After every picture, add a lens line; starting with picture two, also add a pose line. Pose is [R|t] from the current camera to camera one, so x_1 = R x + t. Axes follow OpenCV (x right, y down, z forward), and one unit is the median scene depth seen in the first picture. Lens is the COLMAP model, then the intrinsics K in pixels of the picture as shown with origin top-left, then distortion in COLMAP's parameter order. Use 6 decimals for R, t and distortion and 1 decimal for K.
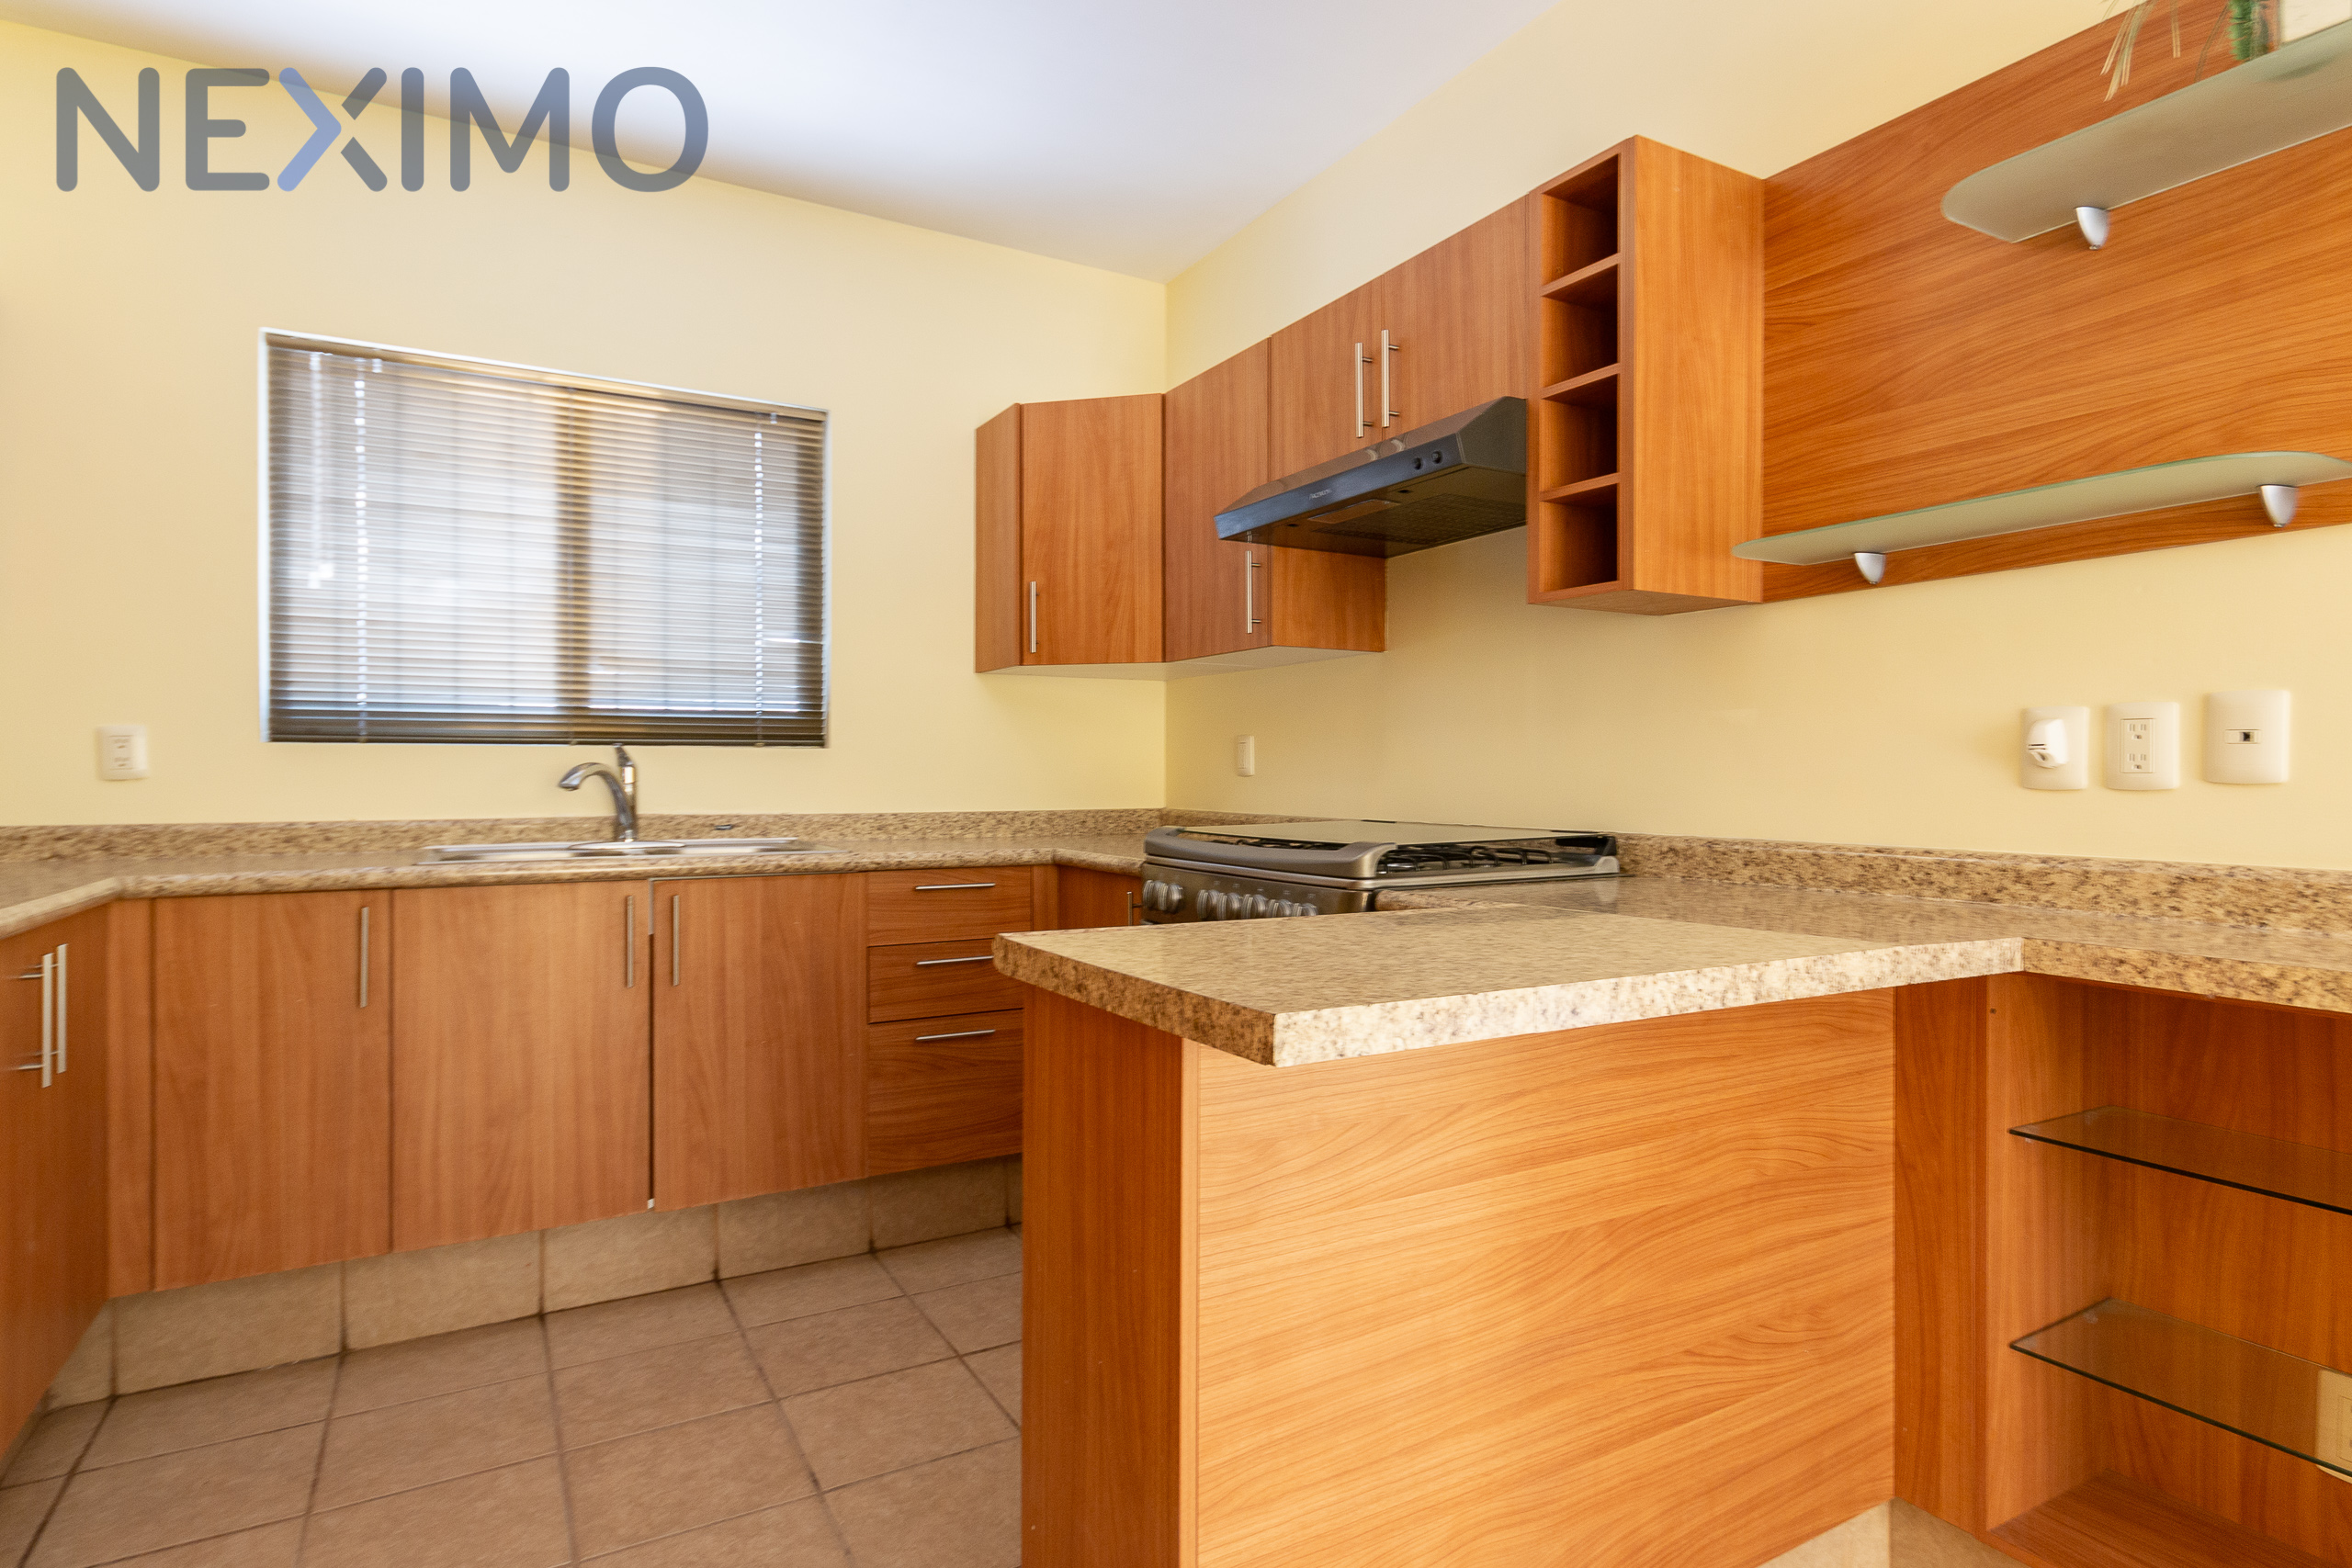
lens RADIAL K [[1331.1, 0, 1189.2], [0, 1331.1, 740.5], [0, 0, 1]] dist [-0.019497, 0.000205]
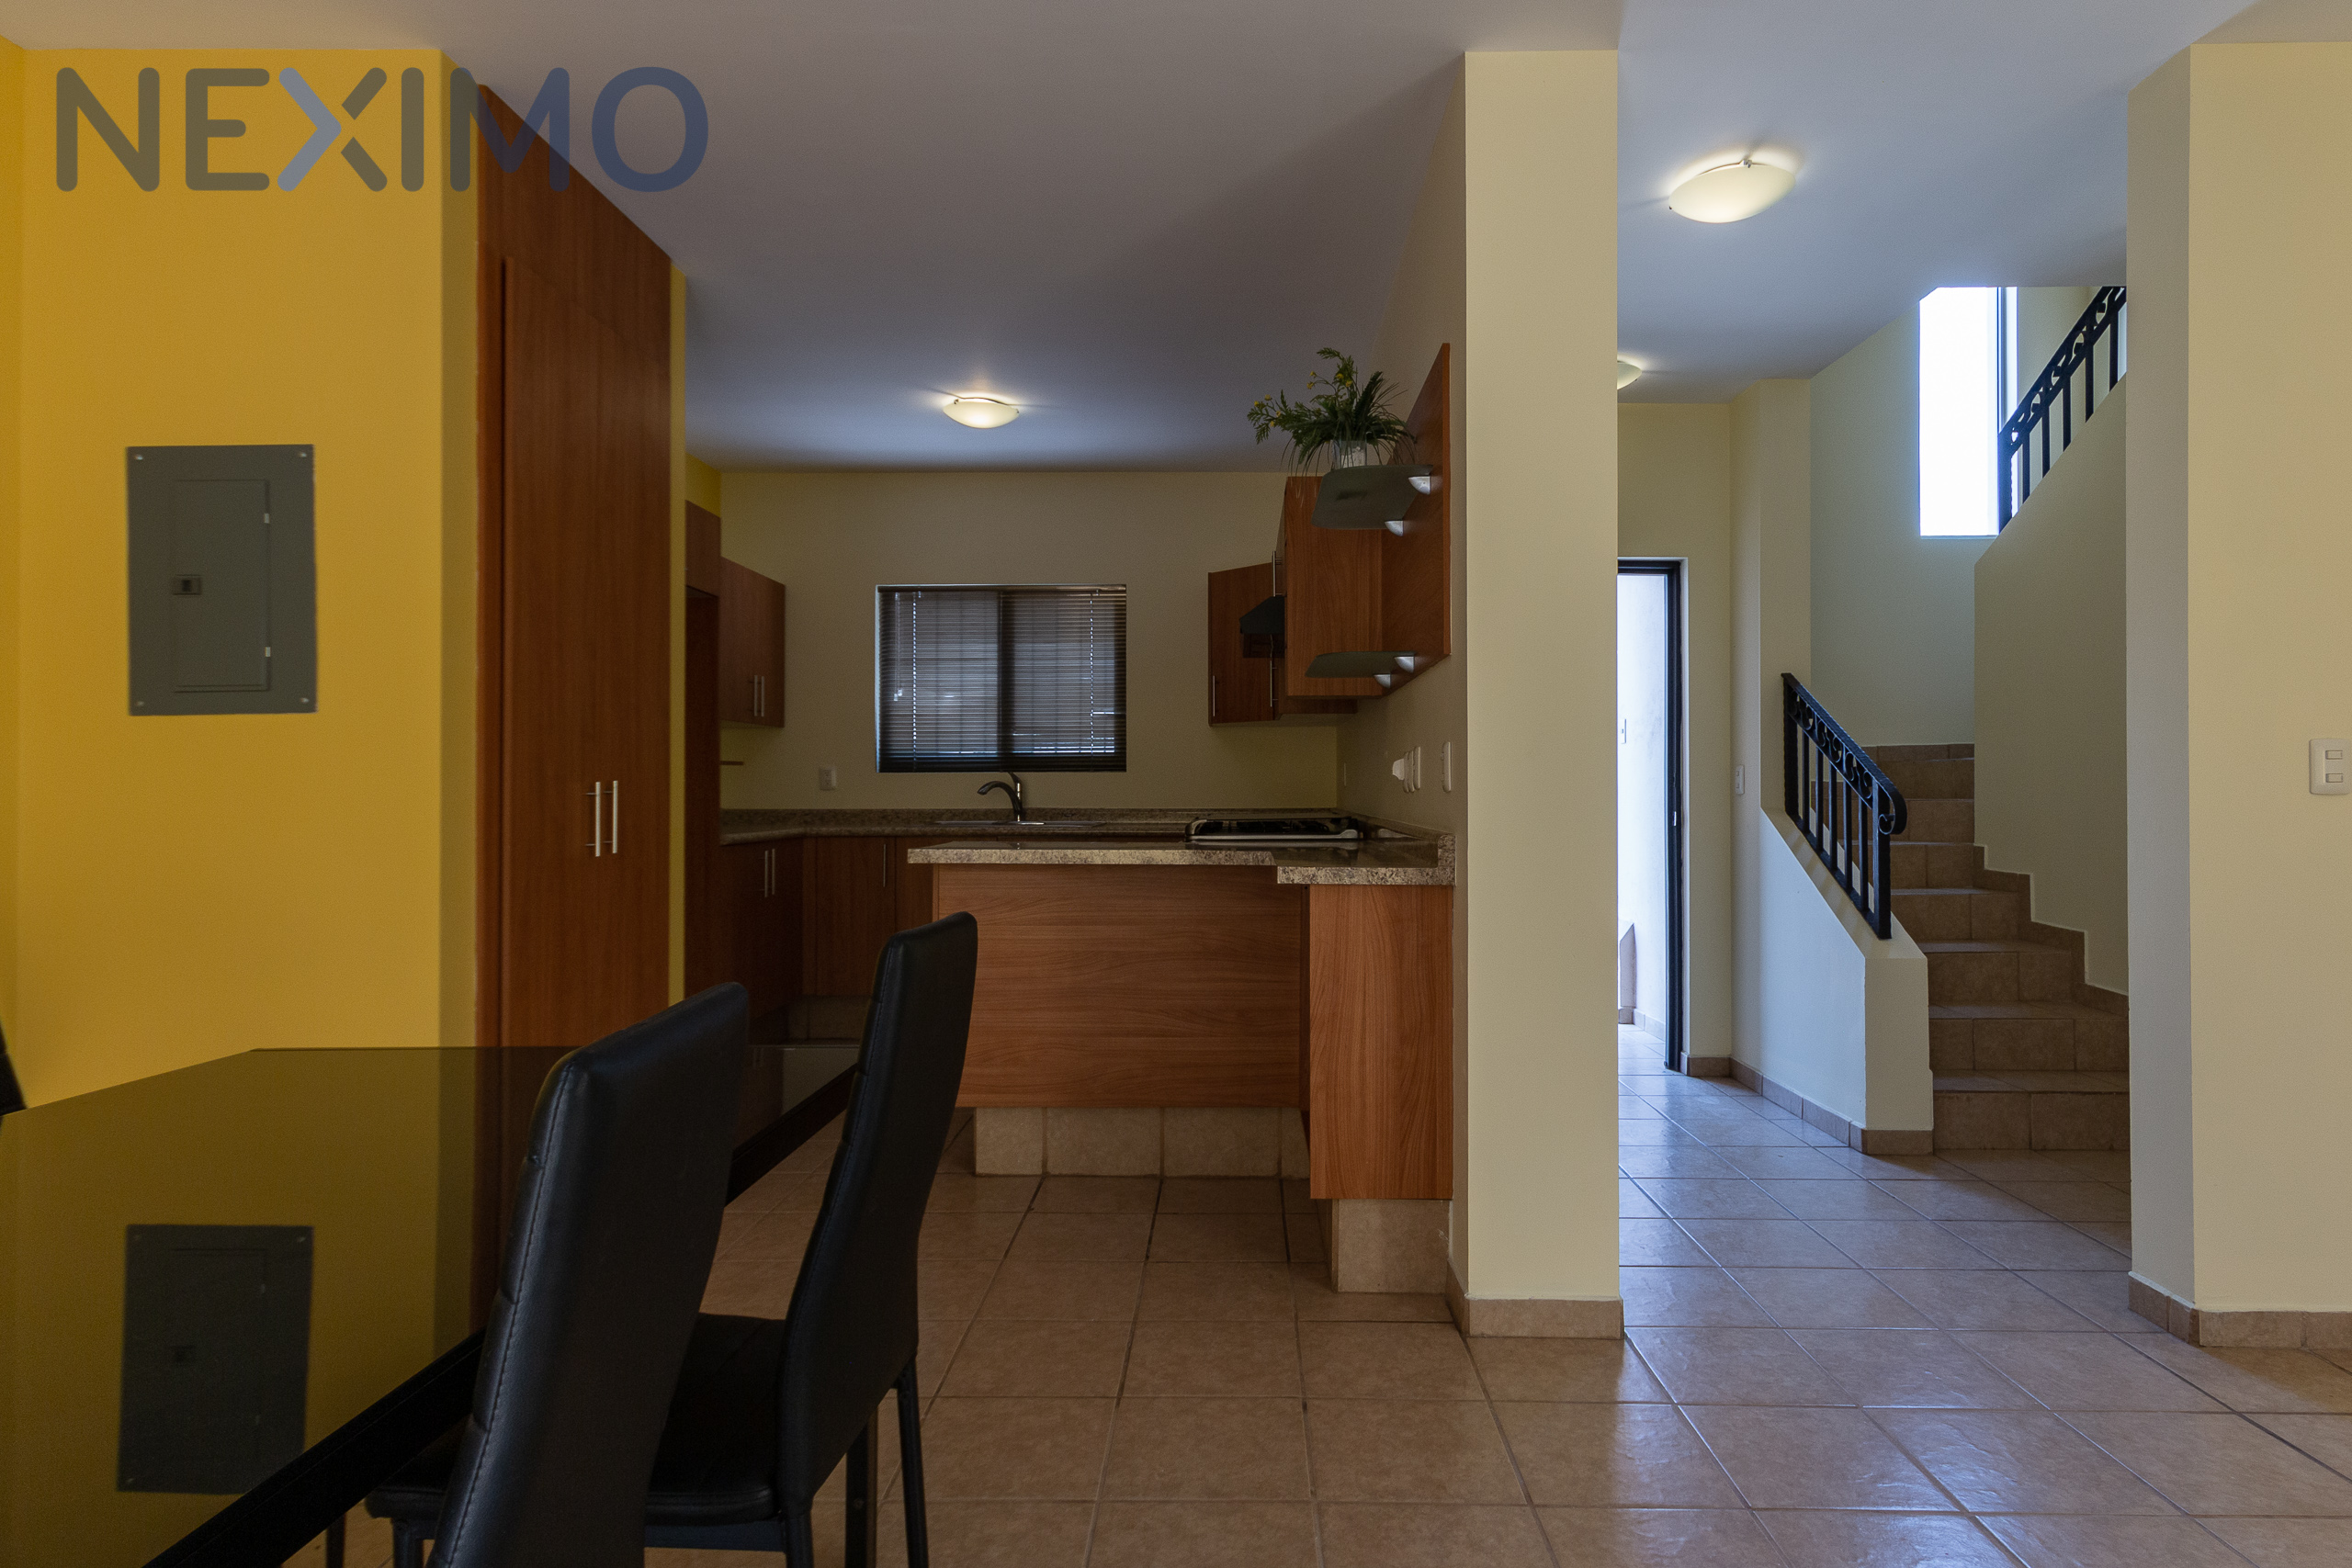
lens RADIAL K [[1331.1, 0, 1189.2], [0, 1331.1, 740.5], [0, 0, 1]] dist [-0.019497, 0.000205]
pose [[0.840230, -0.020475, -0.541843, 0.933851], [0.015495, 0.999785, -0.013752, -0.014219], [0.542008, 0.003159, 0.840367, -0.585735]]
